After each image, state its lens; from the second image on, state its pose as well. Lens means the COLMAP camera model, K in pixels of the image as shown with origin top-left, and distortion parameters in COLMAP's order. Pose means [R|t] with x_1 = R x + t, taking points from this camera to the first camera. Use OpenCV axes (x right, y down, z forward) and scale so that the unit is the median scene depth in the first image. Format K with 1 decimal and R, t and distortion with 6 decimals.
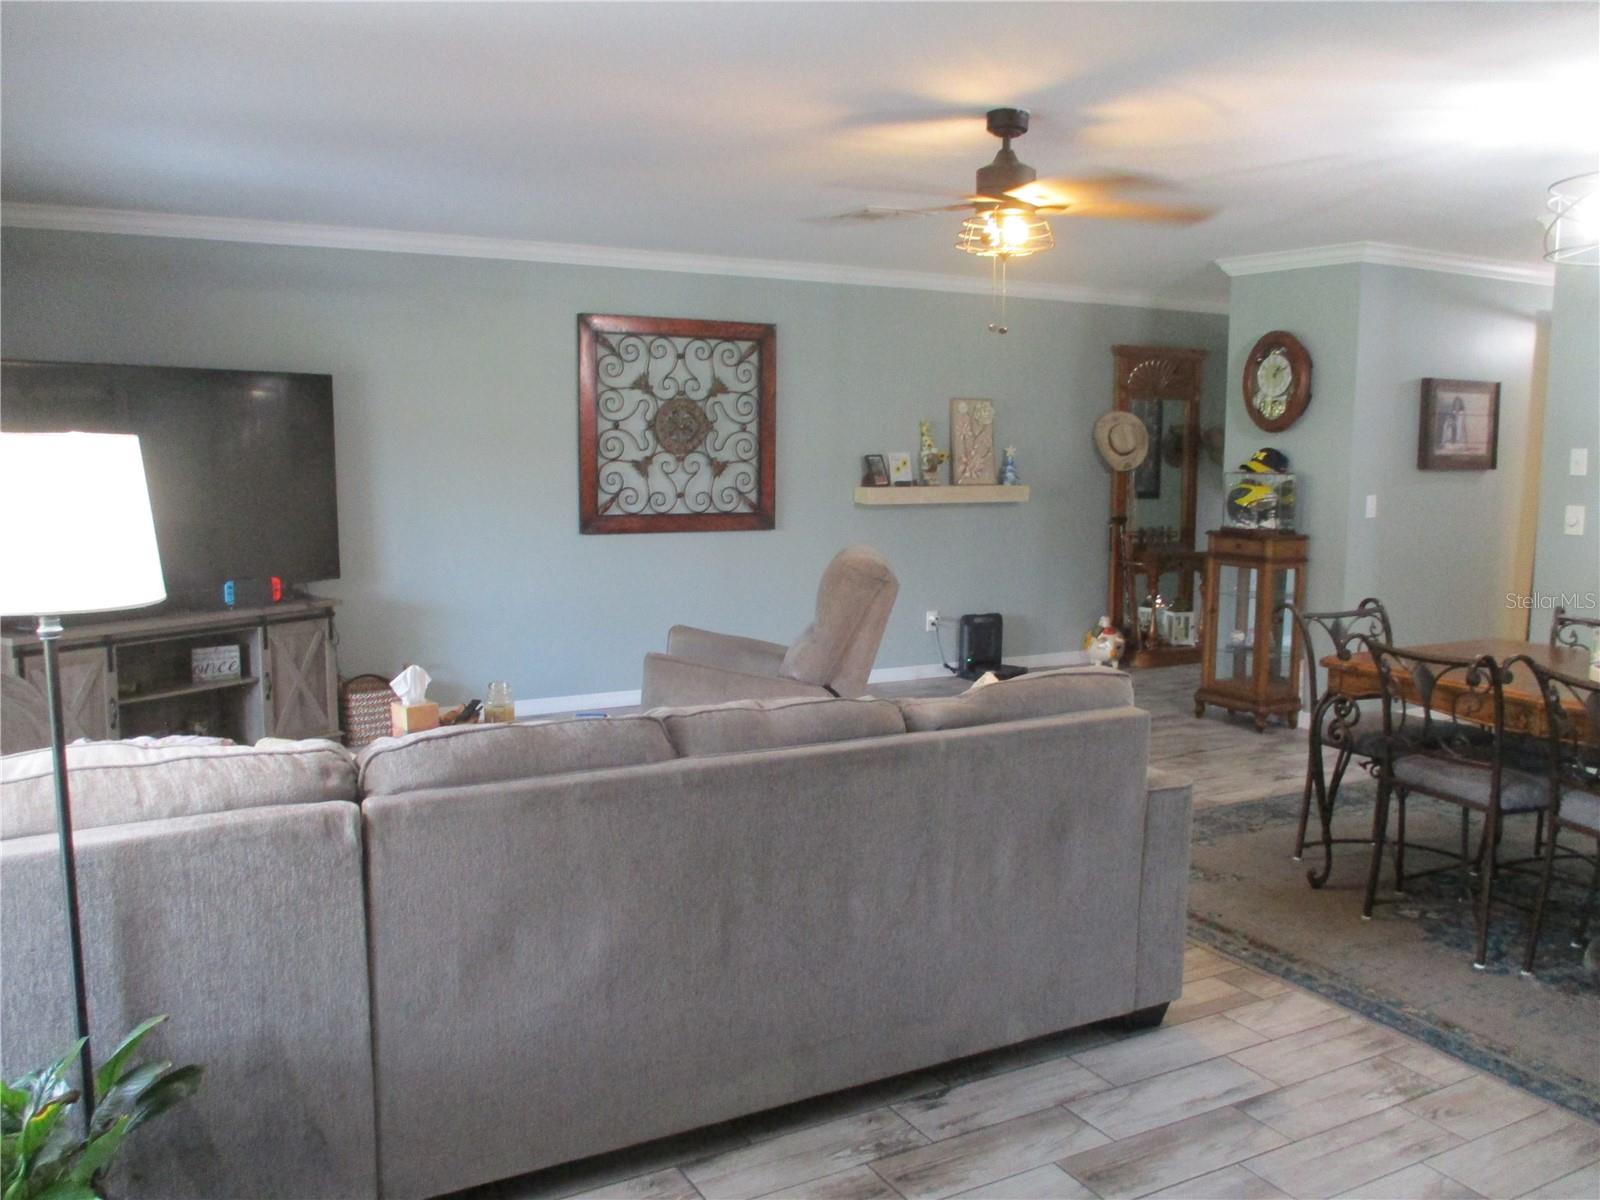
lens RADIAL K [[1336.5, 0, 808.8], [0, 1336.5, 606.6], [0, 0, 1]] dist [-0.026868, 0.011794]
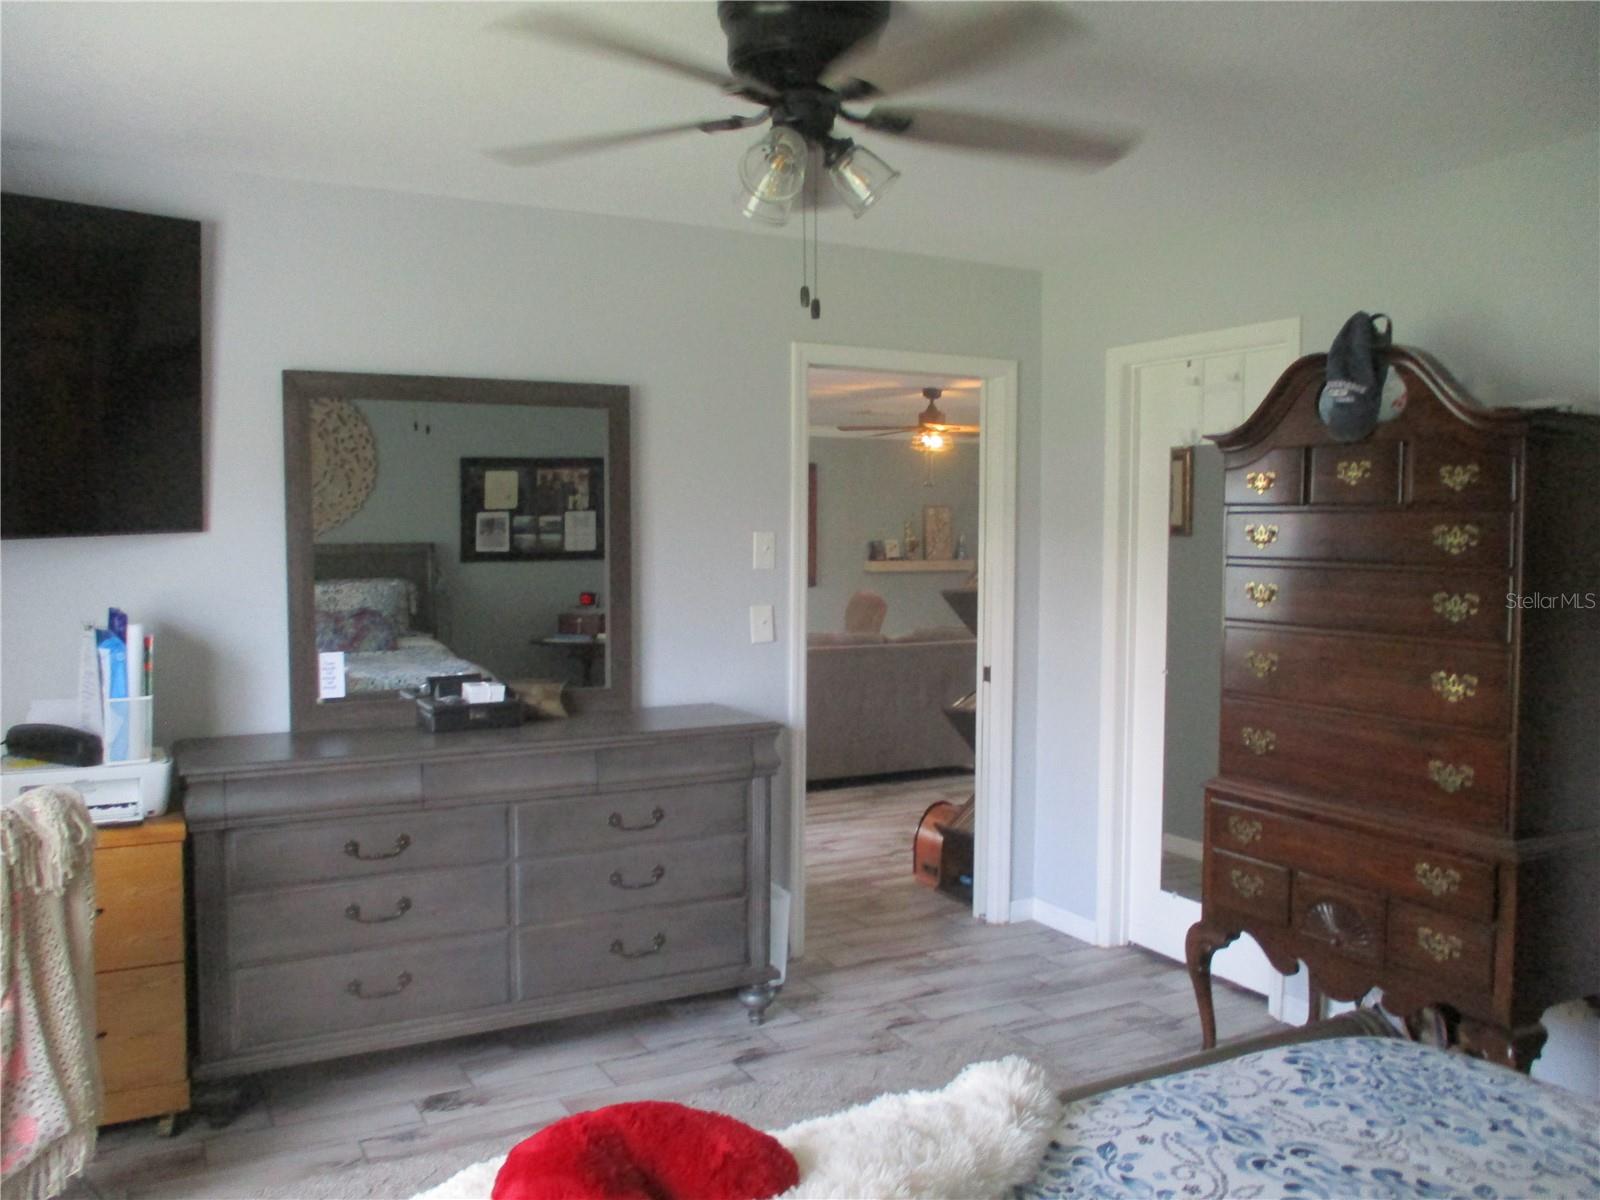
lens RADIAL K [[1336.5, 0, 800.5], [0, 1336.5, 601.2], [0, 0, 1]] dist [-0.026868, 0.011794]
pose [[0.999905, -0.004773, -0.012926, -0.054645], [0.003880, 0.997663, -0.068213, 0.169621], [0.013221, 0.068157, 0.997587, -1.503838]]
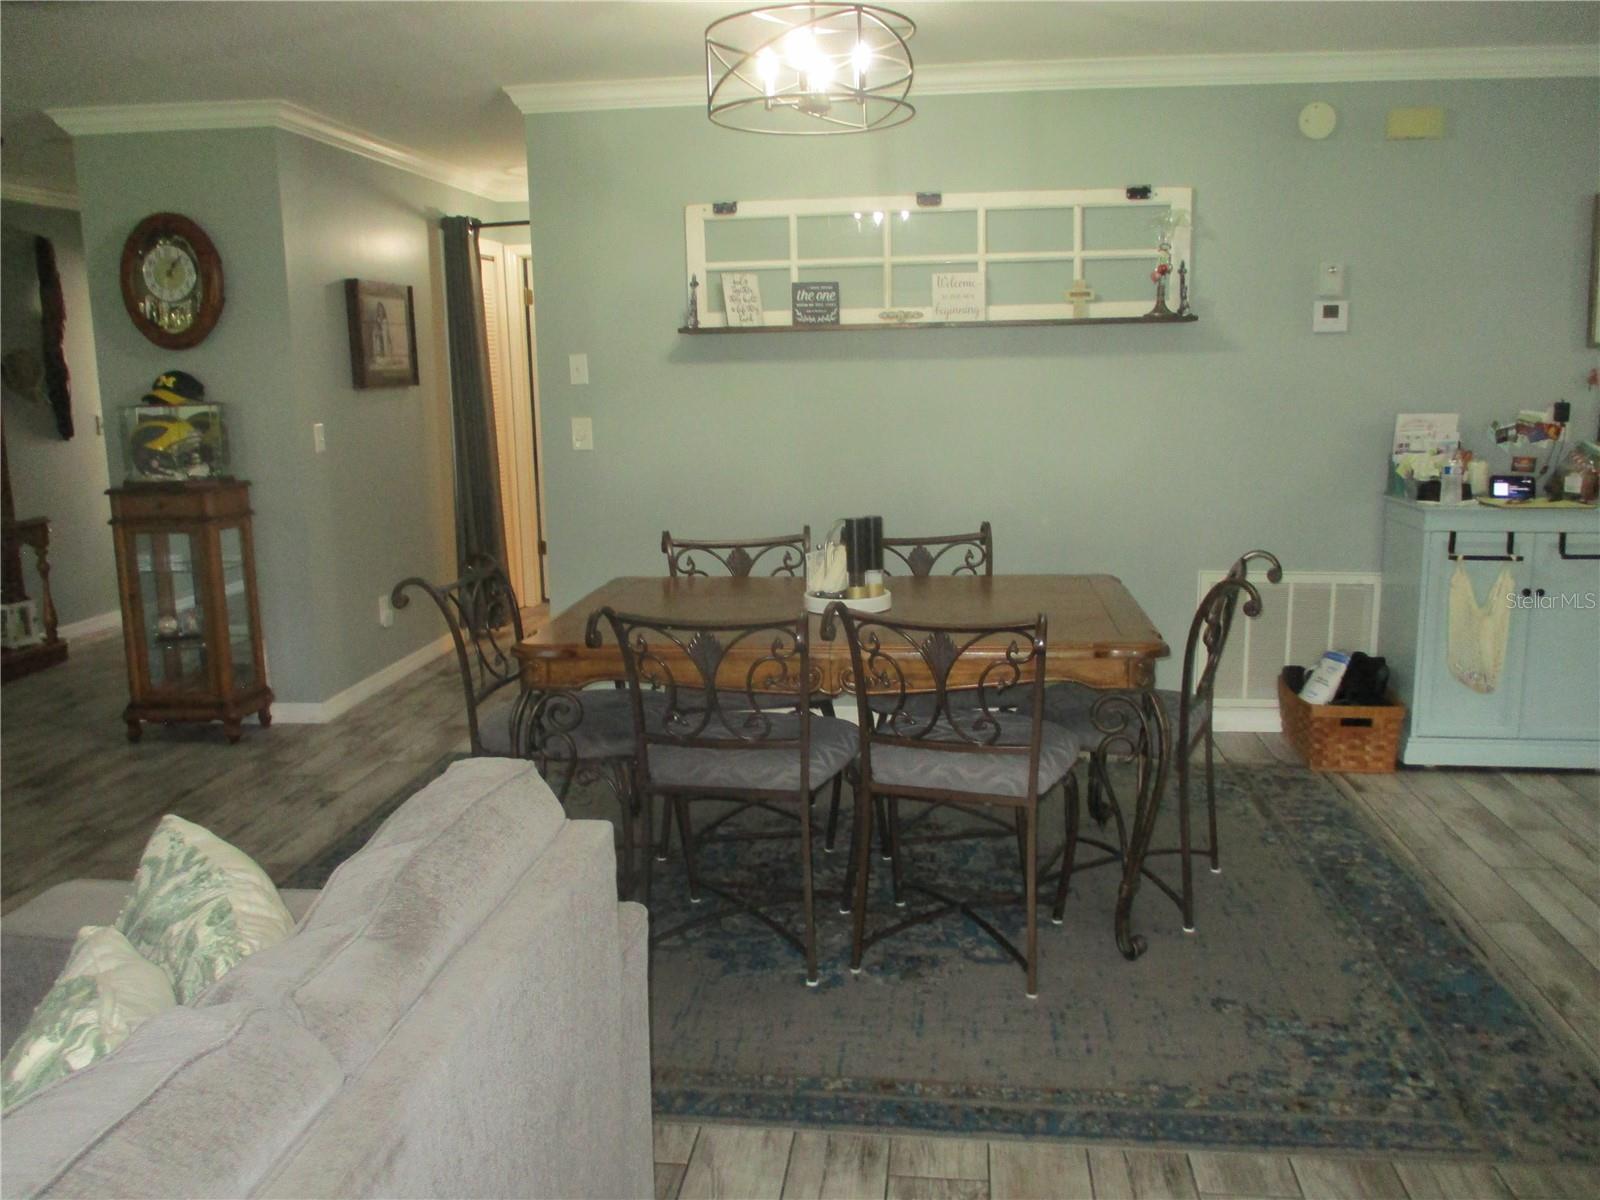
lens RADIAL K [[1336.5, 0, 809.1], [0, 1336.5, 578.1], [0, 0, 1]] dist [-0.026868, 0.011794]
pose [[0.585024, -0.159346, 0.795208, -0.059833], [0.132570, 0.986109, 0.100069, -0.031662], [-0.800107, 0.046878, 0.598022, 0.273194]]
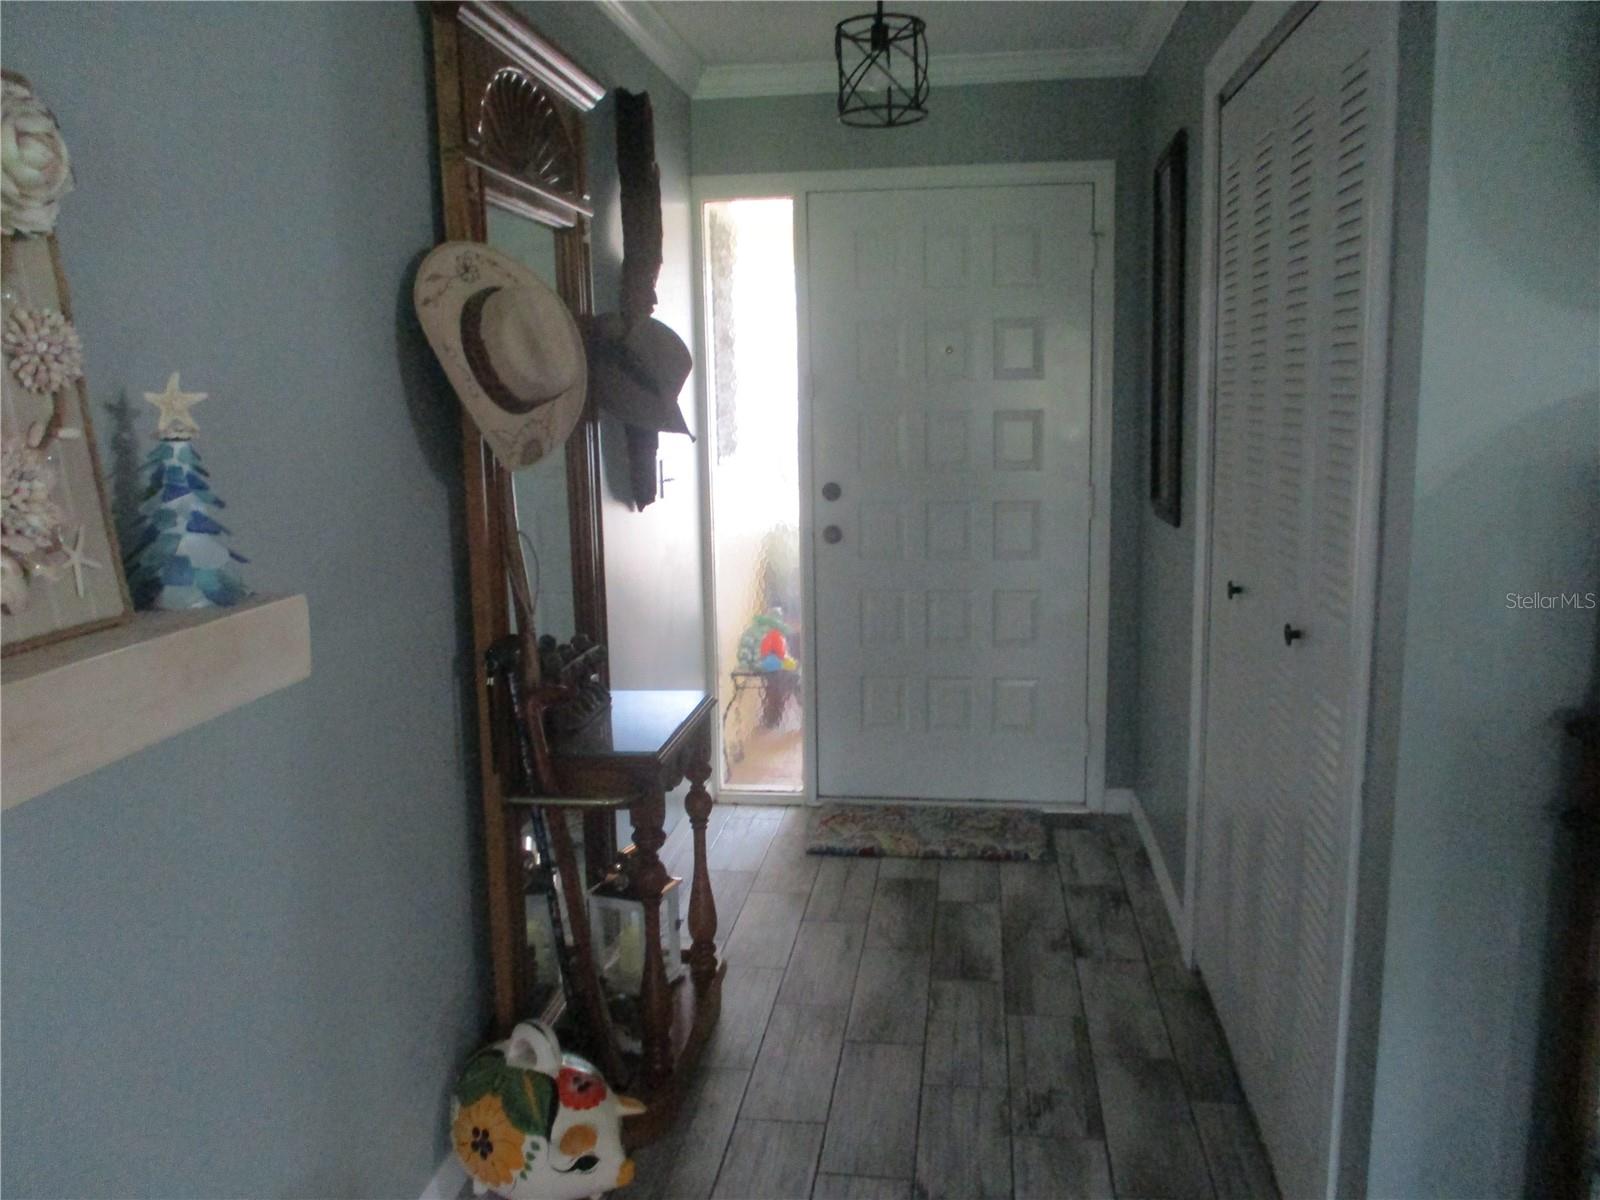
lens RADIAL K [[1336.5, 0, 799.8], [0, 1336.5, 601.1], [0, 0, 1]] dist [-0.026868, 0.011794]
pose [[0.598473, -0.150062, 0.786963, 0.151973], [0.127294, 0.987634, 0.091522, -0.247300], [-0.790965, 0.045402, 0.610174, 2.114992]]
